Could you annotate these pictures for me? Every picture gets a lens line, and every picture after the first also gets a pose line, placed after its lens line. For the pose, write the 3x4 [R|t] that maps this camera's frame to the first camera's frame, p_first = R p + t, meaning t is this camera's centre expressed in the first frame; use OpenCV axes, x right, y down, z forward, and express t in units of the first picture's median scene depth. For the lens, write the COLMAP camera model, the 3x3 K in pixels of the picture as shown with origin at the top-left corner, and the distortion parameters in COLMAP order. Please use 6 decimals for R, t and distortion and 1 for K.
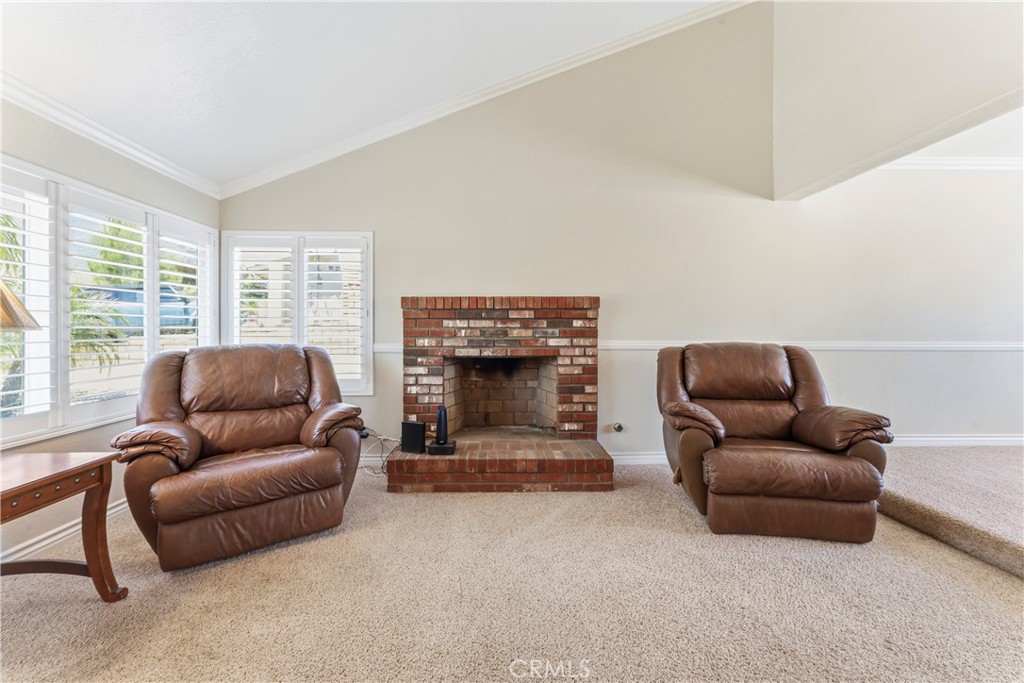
lens RADIAL K [[416.9, 0, 505.1], [0, 416.9, 330.3], [0, 0, 1]] dist [-0.004147, 0.000709]
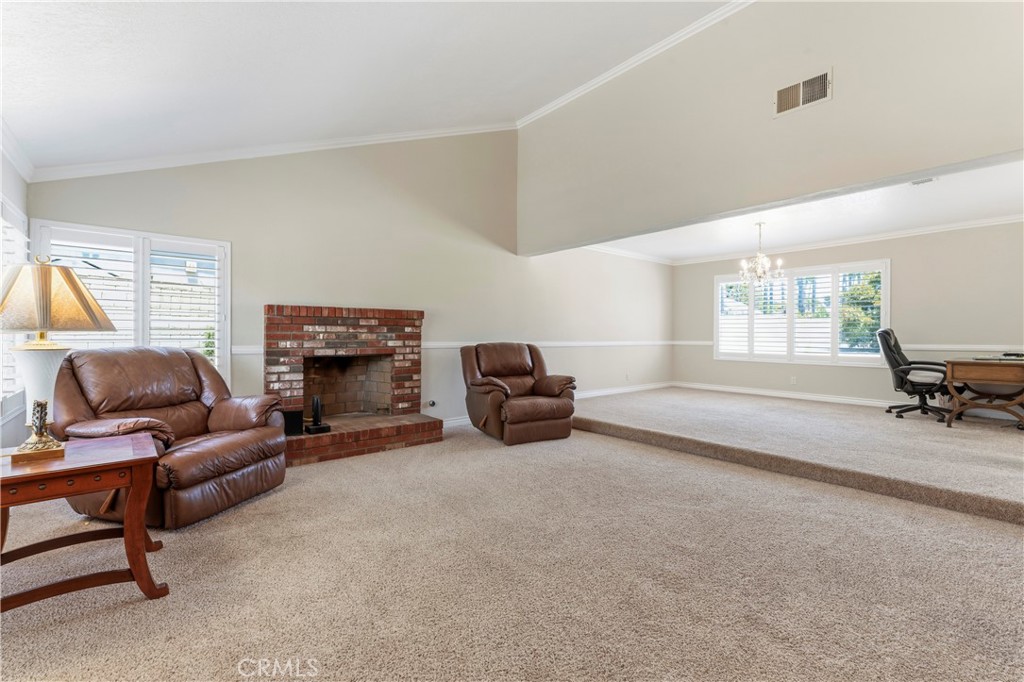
lens RADIAL K [[448.1, 0, 513.1], [0, 448.1, 338.6], [0, 0, 1]] dist [-0.002949, -0.000428]
pose [[0.775717, -0.001439, 0.631079, -0.525770], [-0.003180, 0.999976, 0.006189, 0.003406], [-0.631073, -0.006808, 0.775694, -0.390328]]
